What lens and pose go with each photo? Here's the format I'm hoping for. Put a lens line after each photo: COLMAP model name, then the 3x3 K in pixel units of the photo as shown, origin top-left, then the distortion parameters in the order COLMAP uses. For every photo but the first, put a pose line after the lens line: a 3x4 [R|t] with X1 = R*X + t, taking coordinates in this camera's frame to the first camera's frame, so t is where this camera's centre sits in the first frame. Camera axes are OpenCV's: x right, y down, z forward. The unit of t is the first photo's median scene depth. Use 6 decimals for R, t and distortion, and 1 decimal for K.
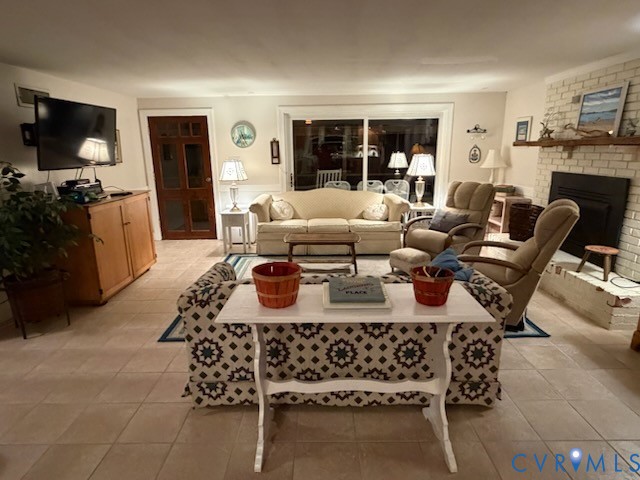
lens RADIAL K [[377.4, 0, 320.0], [0, 377.4, 240.0], [0, 0, 1]] dist [-0.046605, 0.102862]
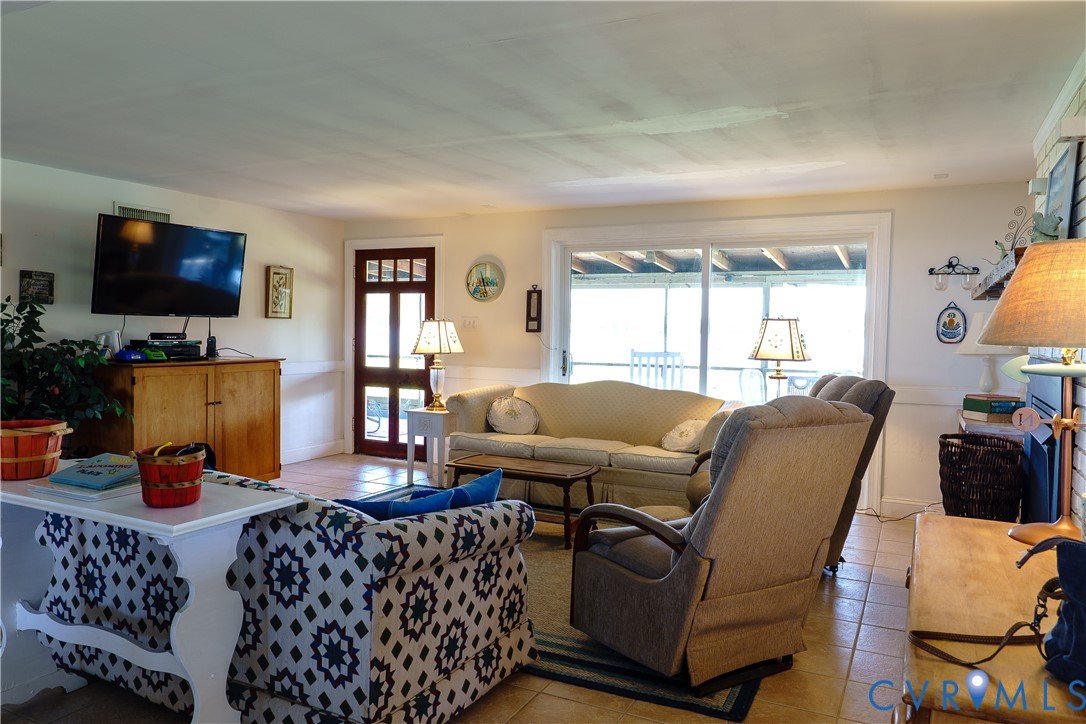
lens RADIAL K [[764.1, 0, 538.4], [0, 764.1, 360.2], [0, 0, 1]] dist [0.047349, -0.114164]
pose [[0.894163, 0.049579, -0.444989, 0.708049], [-0.135985, 0.976976, -0.164398, 0.033215], [0.426593, 0.207511, 0.880317, 0.085284]]
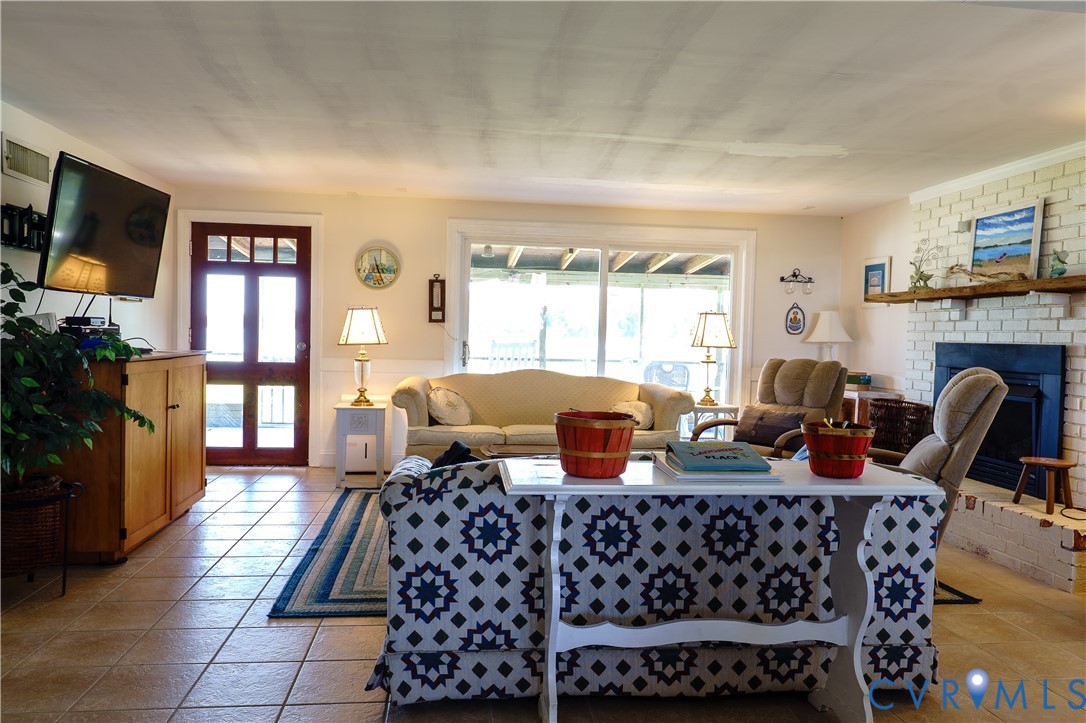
lens RADIAL K [[764.7, 0, 543.9], [0, 764.7, 367.9], [0, 0, 1]] dist [-0.025574, 0.085320]
pose [[0.991798, 0.035047, 0.122914, -0.182603], [-0.010813, 0.981232, -0.192529, 0.125544], [-0.127355, 0.189620, 0.973563, -0.100076]]
